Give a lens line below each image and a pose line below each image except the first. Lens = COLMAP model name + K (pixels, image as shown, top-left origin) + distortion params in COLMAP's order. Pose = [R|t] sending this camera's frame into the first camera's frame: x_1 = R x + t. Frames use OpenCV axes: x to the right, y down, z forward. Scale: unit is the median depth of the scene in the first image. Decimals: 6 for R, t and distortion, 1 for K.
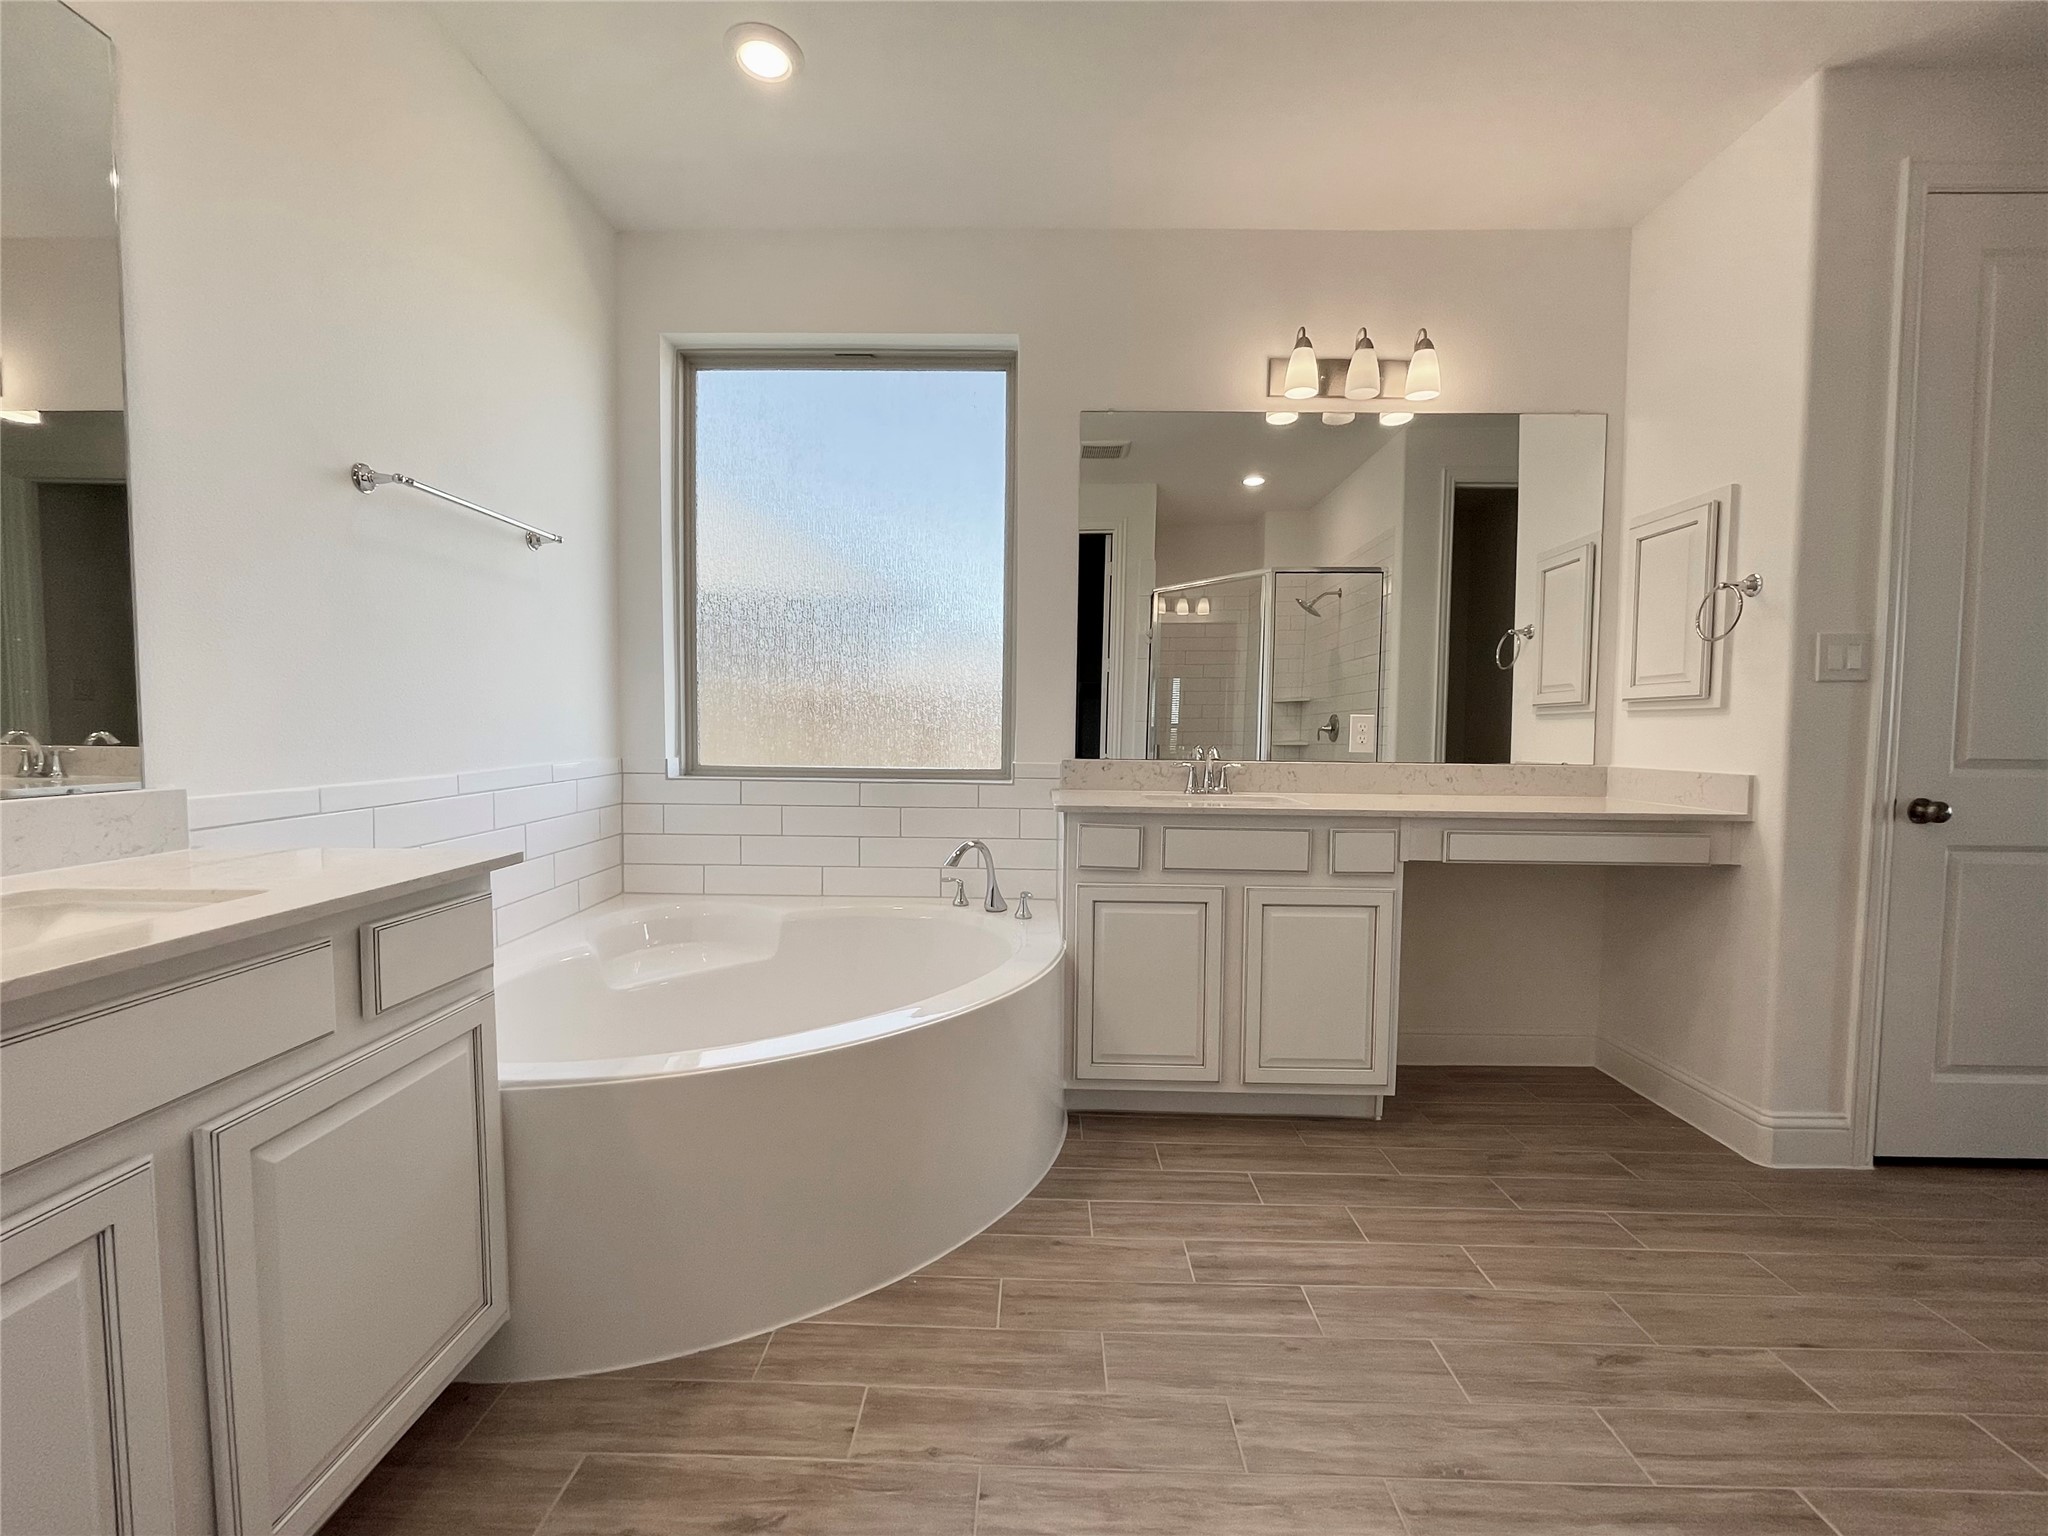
lens RADIAL K [[835.2, 0, 1017.7], [0, 835.2, 785.3], [0, 0, 1]] dist [0.000548, 0.001694]
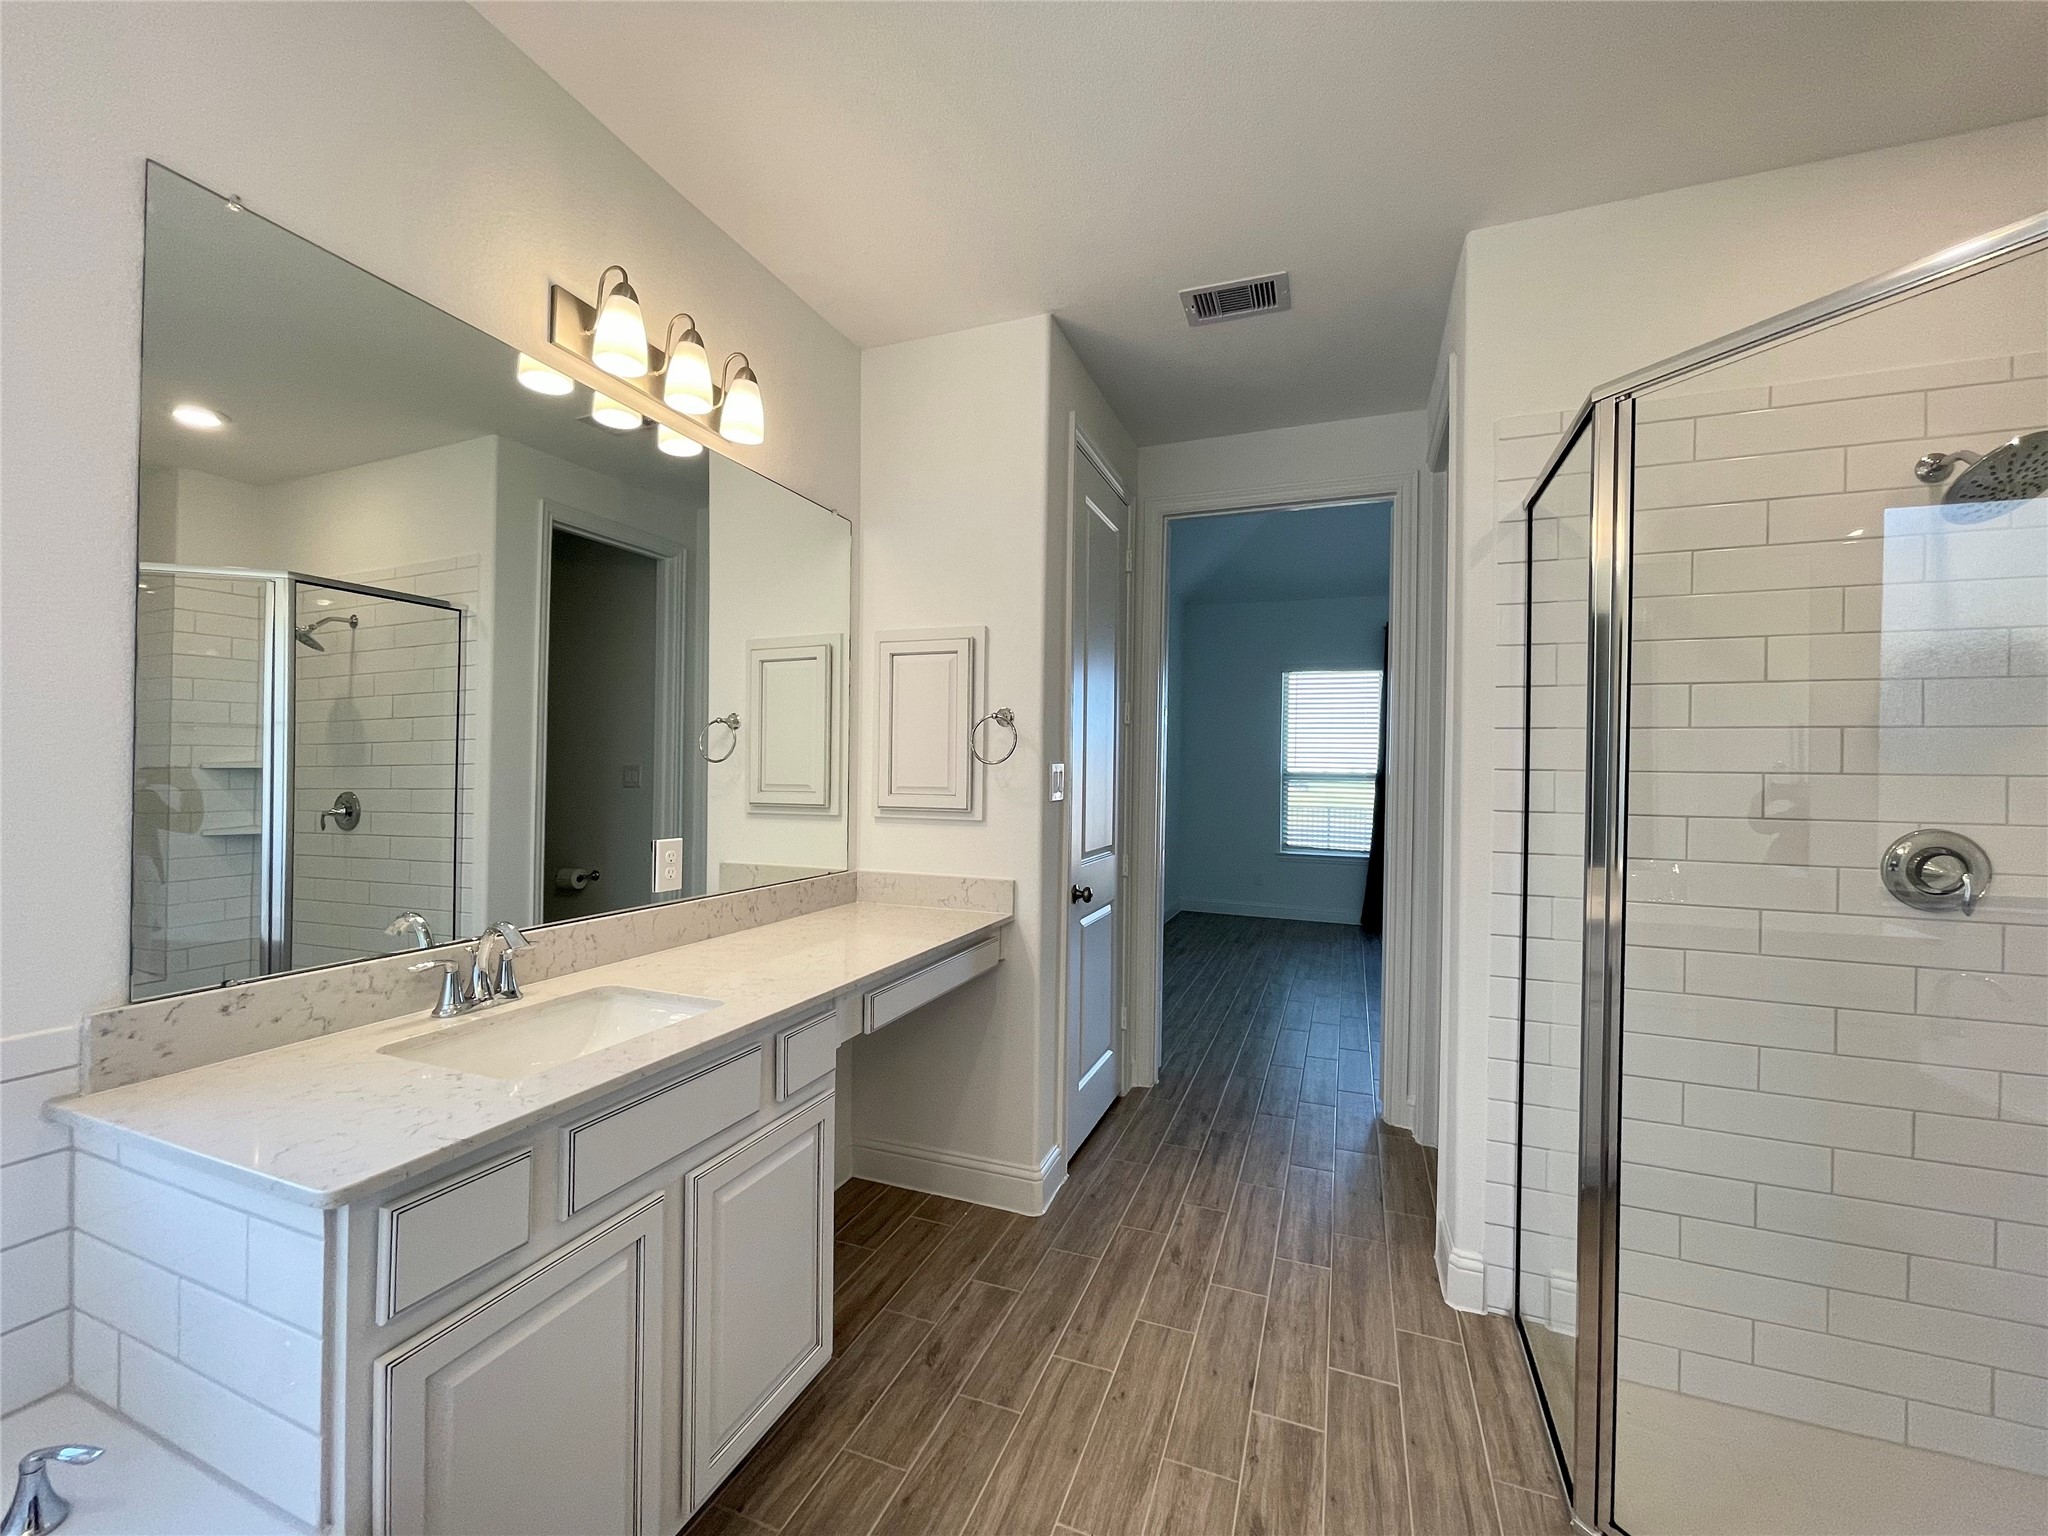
lens RADIAL K [[835.2, 0, 1017.8], [0, 835.2, 780.8], [0, 0, 1]] dist [0.000548, 0.001694]
pose [[0.353223, -0.013662, 0.935439, -0.224713], [0.059092, 0.998223, -0.007734, -0.160287], [-0.933671, 0.058008, 0.353403, 0.663487]]
